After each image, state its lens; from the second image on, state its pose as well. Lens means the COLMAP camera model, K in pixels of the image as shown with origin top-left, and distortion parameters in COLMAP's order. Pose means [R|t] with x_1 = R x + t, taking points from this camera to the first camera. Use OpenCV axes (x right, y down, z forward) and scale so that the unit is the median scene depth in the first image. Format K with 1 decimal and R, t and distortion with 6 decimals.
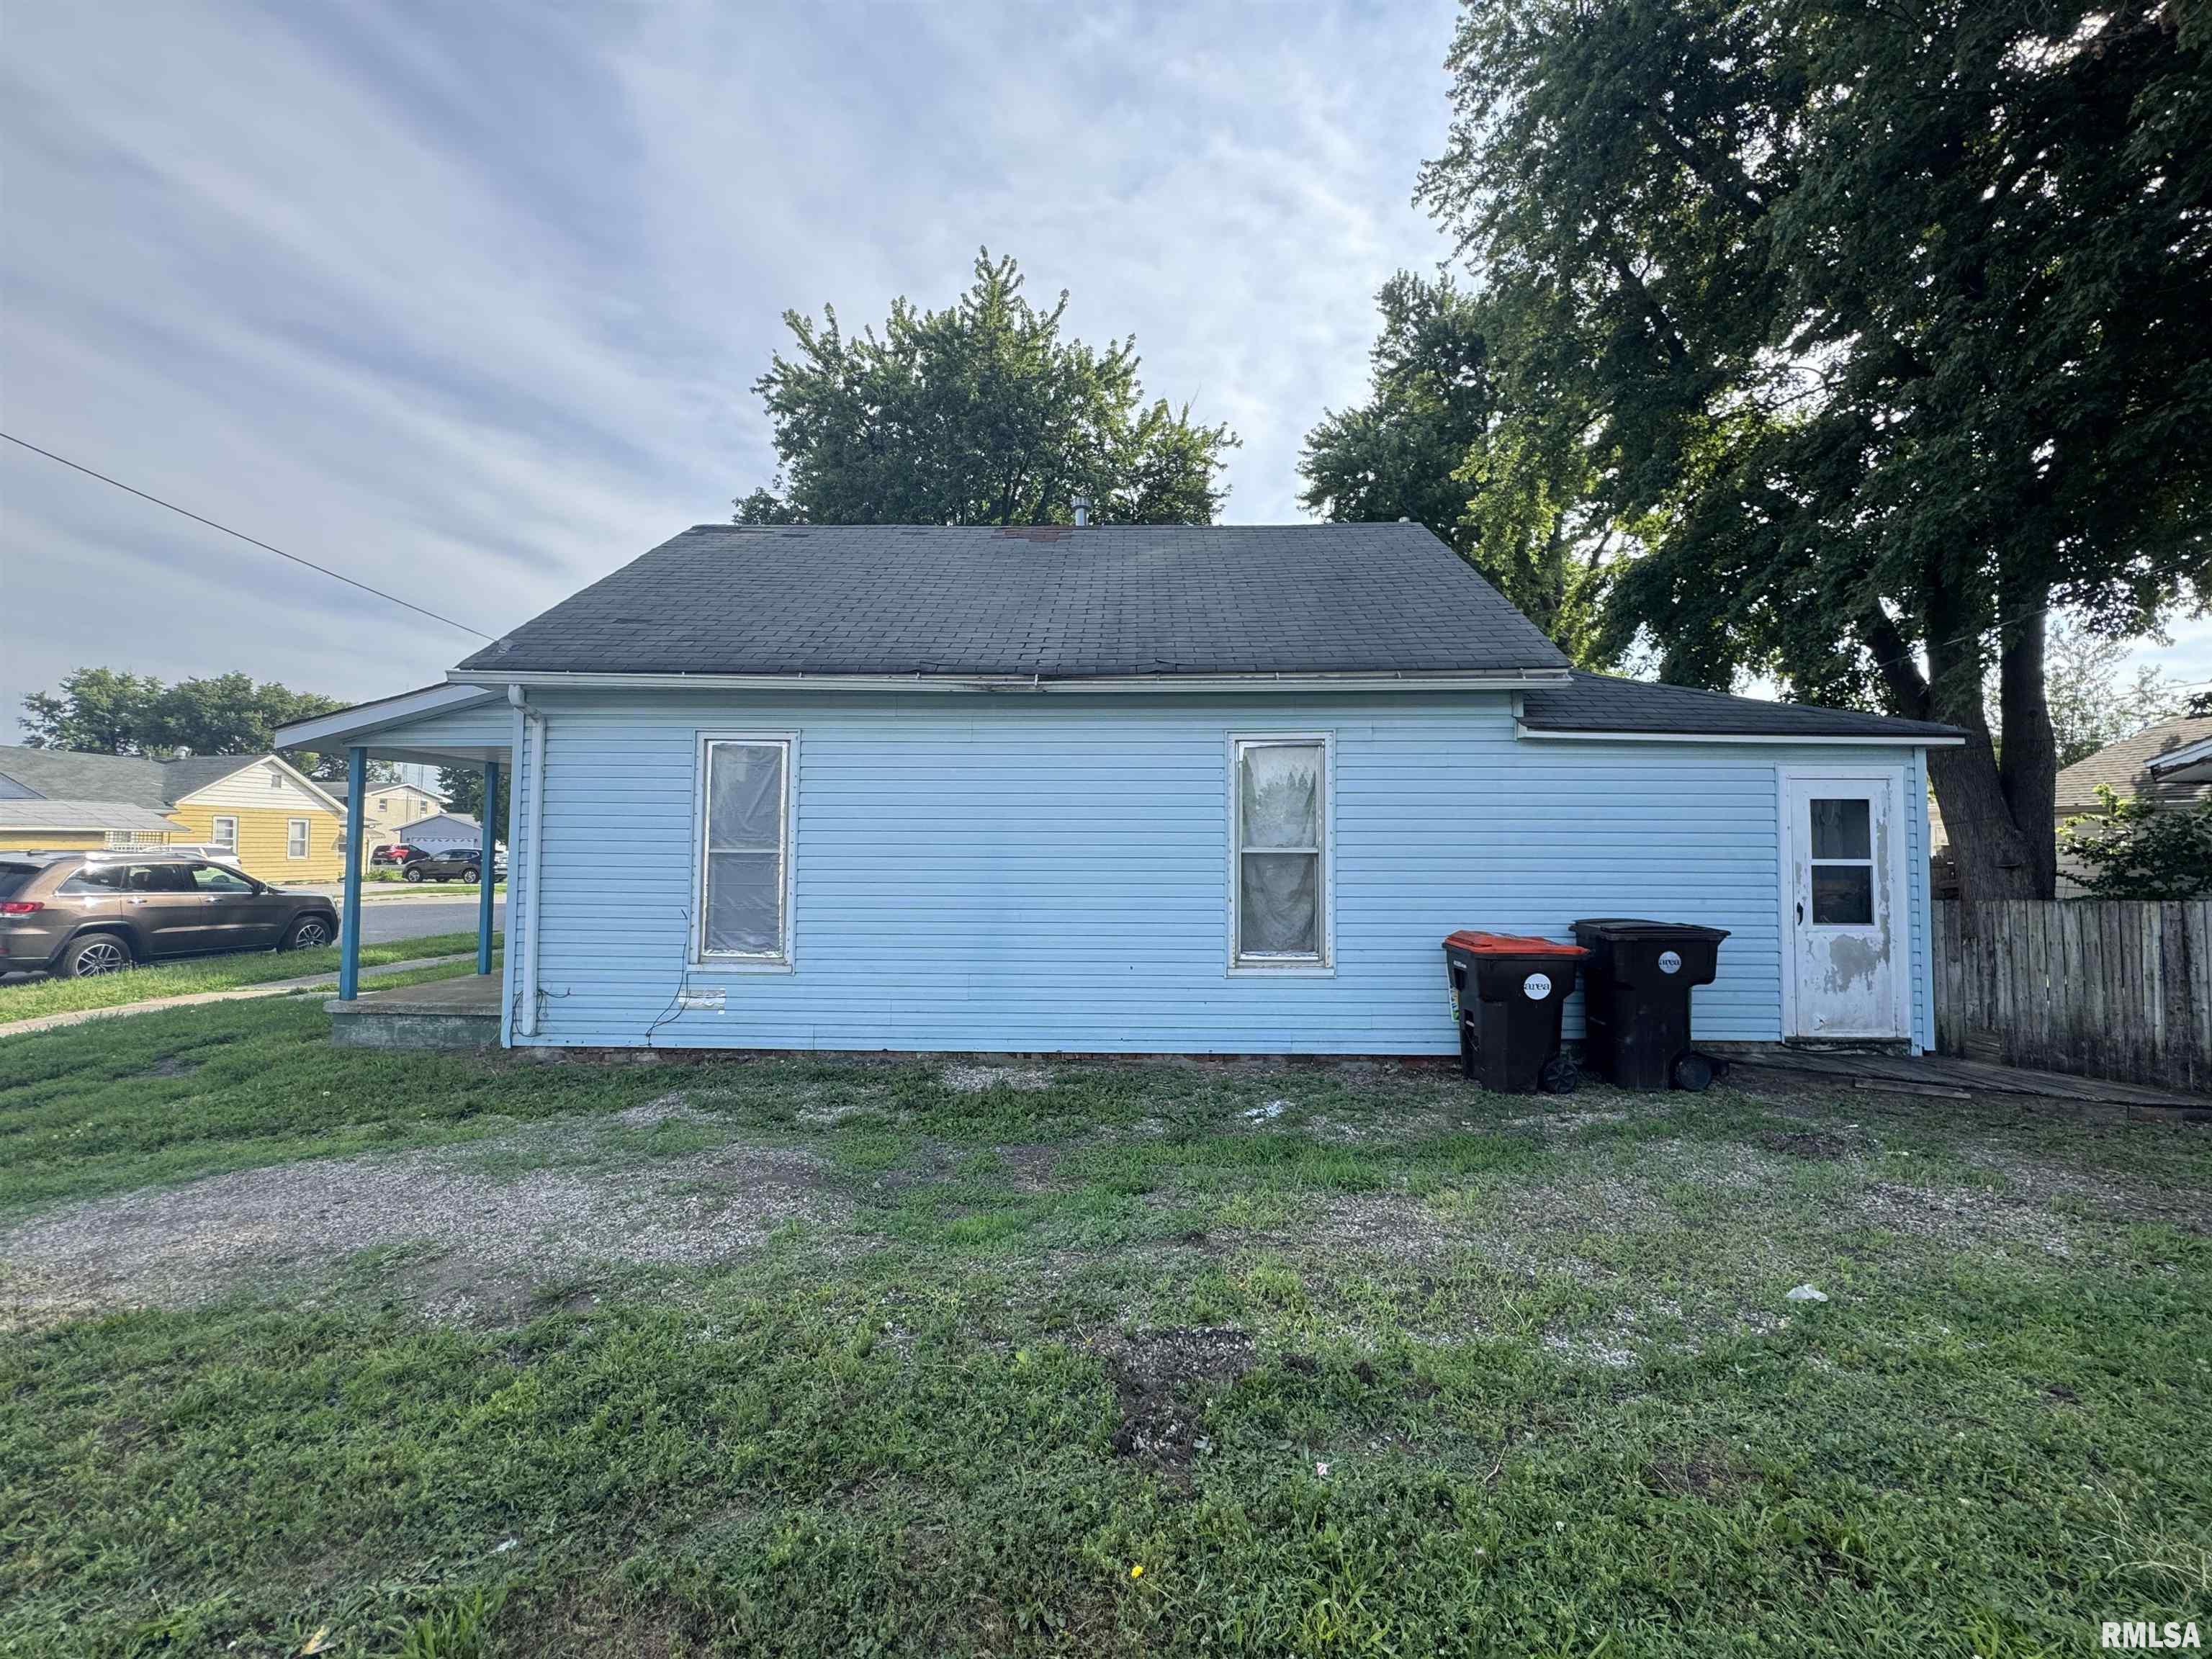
lens RADIAL K [[883.1, 0, 1112.1], [0, 883.1, 820.8], [0, 0, 1]] dist [-0.006253, 0.001149]
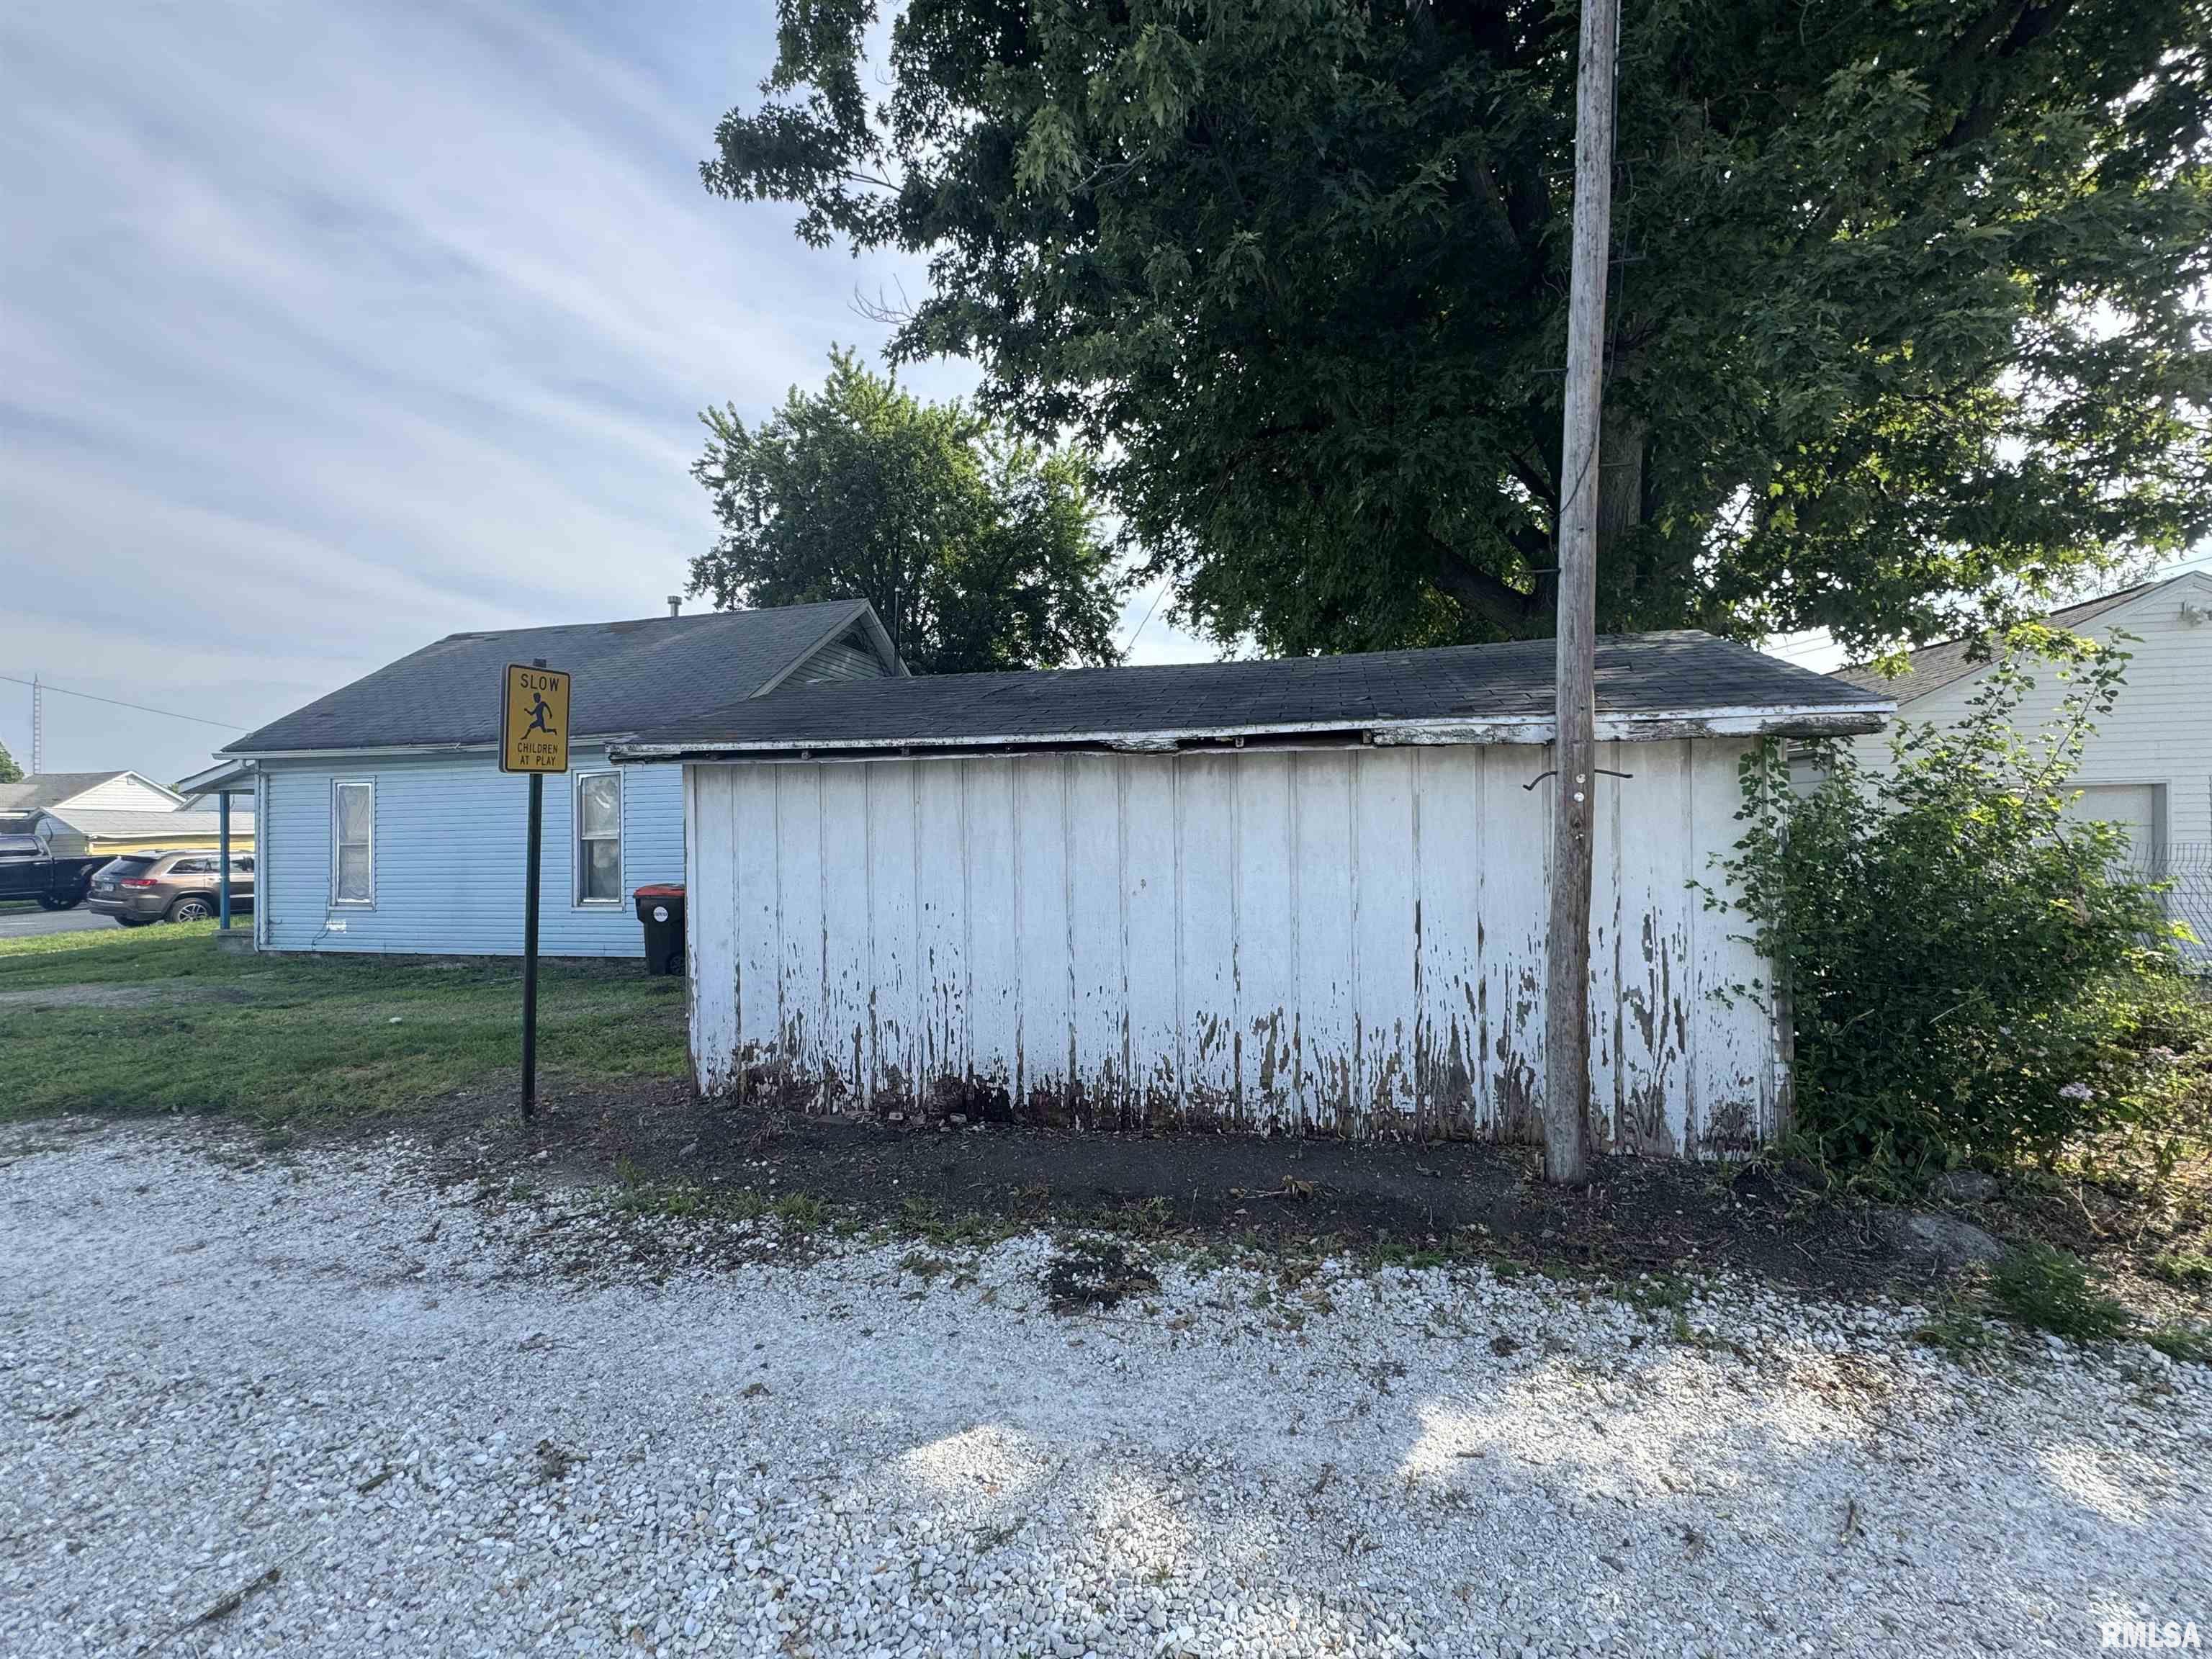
lens RADIAL K [[883.1, 0, 1103.5], [0, 883.1, 818.0], [0, 0, 1]] dist [-0.006253, 0.001149]
pose [[0.977737, -0.025668, -0.208259, 0.953758], [0.030817, 0.999293, 0.021518, -0.007014], [0.207559, -0.027457, 0.977837, -0.291180]]
